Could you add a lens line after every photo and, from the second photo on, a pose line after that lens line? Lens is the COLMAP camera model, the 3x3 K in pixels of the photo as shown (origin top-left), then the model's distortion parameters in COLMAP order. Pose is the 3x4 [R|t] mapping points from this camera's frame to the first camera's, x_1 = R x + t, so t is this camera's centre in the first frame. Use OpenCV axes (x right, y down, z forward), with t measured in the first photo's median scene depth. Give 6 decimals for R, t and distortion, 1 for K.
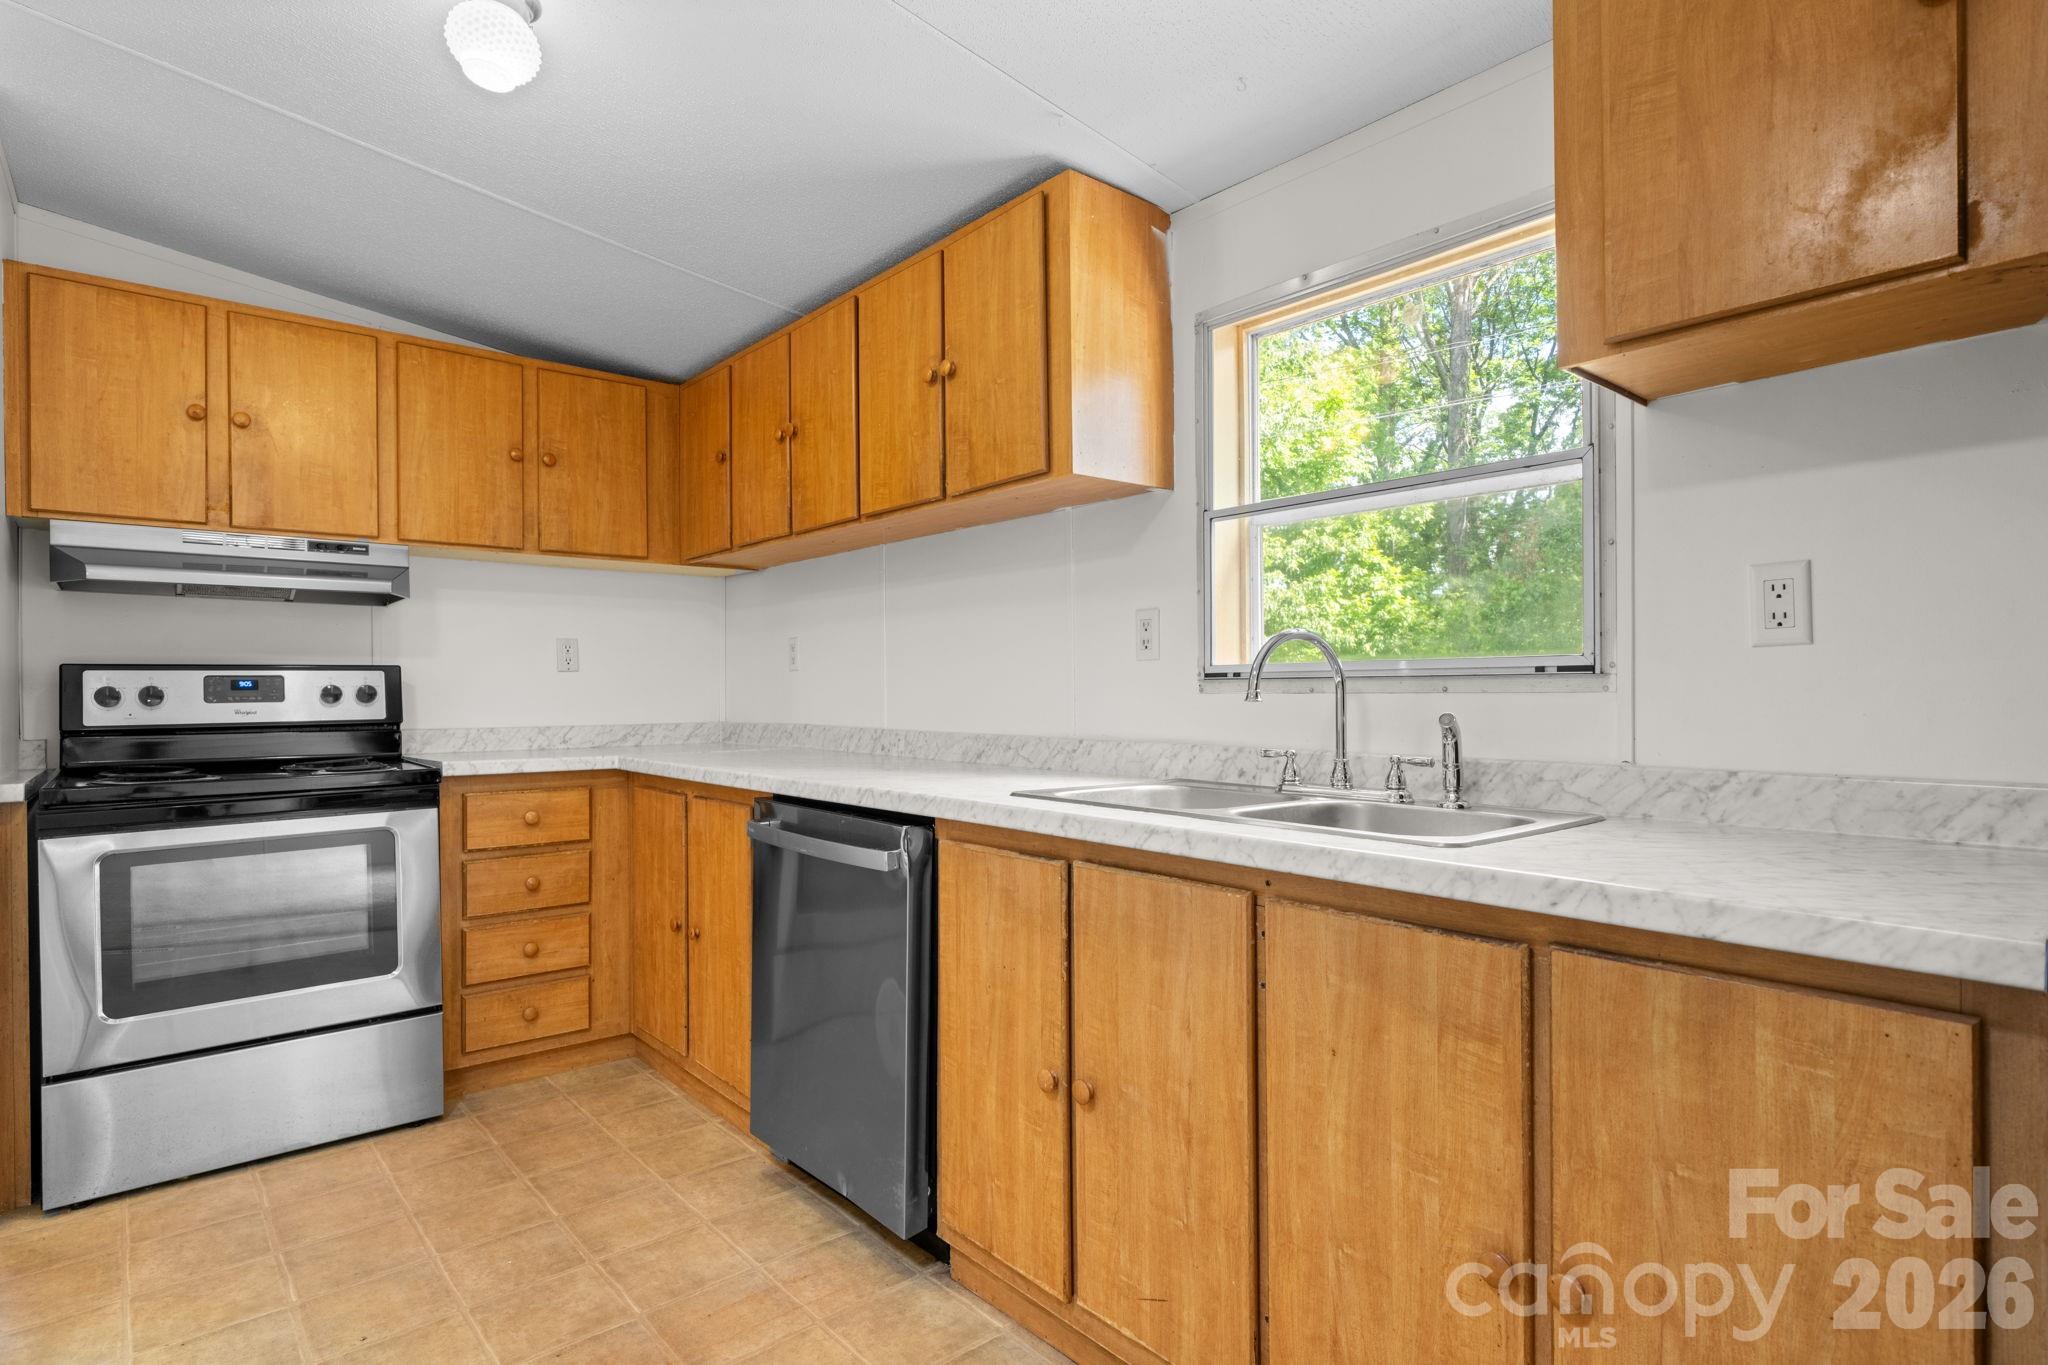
lens RADIAL K [[1031.1, 0, 1010.7], [0, 1031.1, 699.4], [0, 0, 1]] dist [-0.000855, 0.000122]
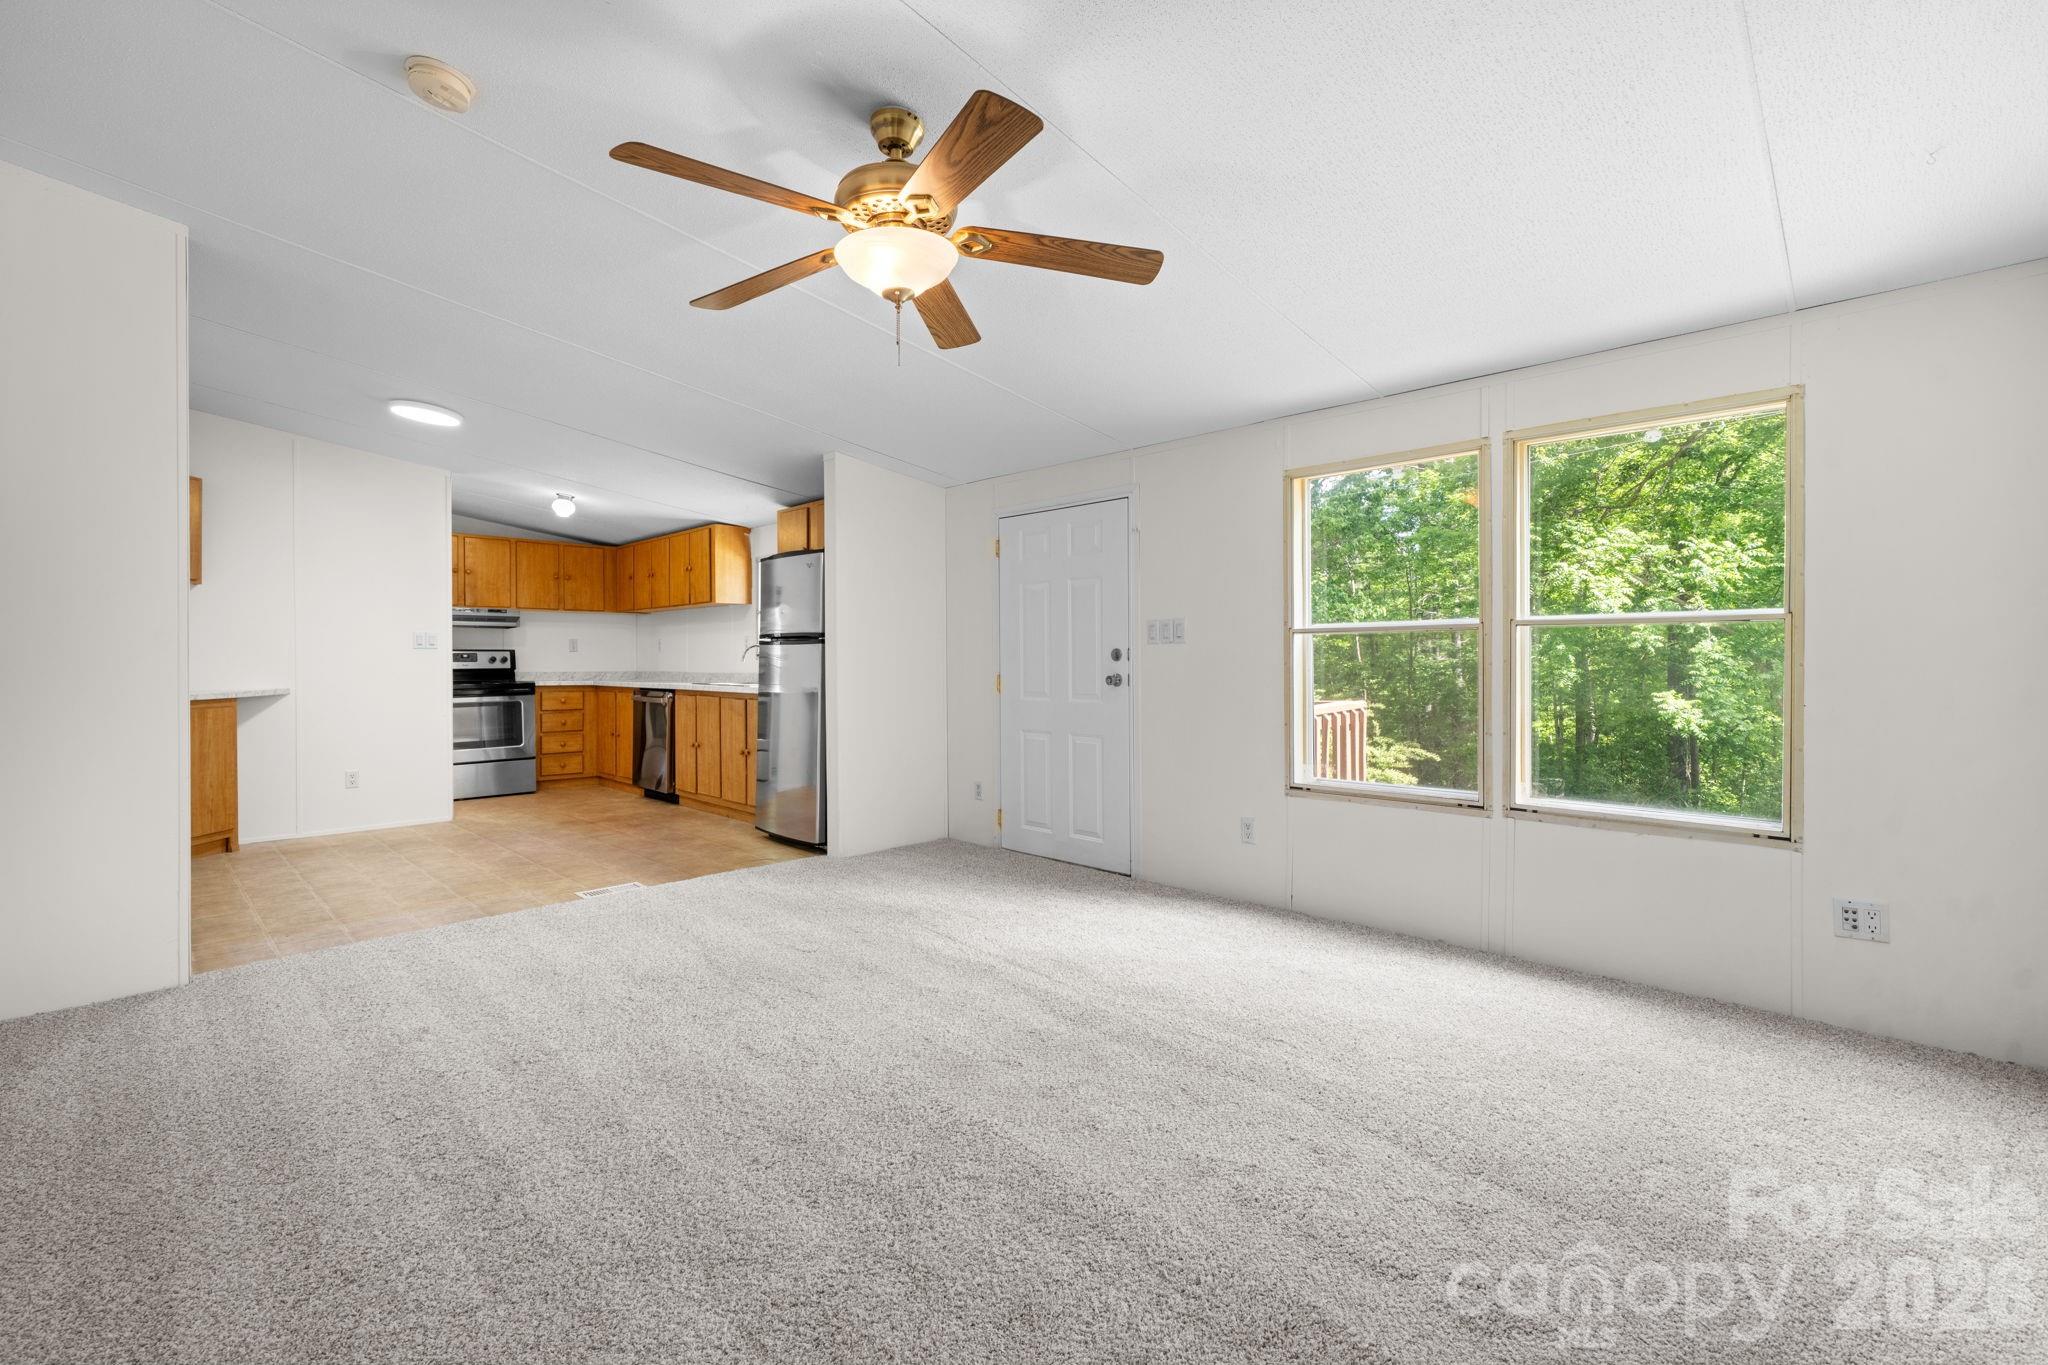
lens RADIAL K [[872.3, 0, 1023.8], [0, 872.3, 670.2], [0, 0, 1]] dist [0.001798, 0.000051]
pose [[0.995746, 0.001240, 0.092127, 0.633145], [-0.001201, 0.999999, -0.000480, 0.024466], [-0.092128, 0.000367, 0.995747, -1.643505]]
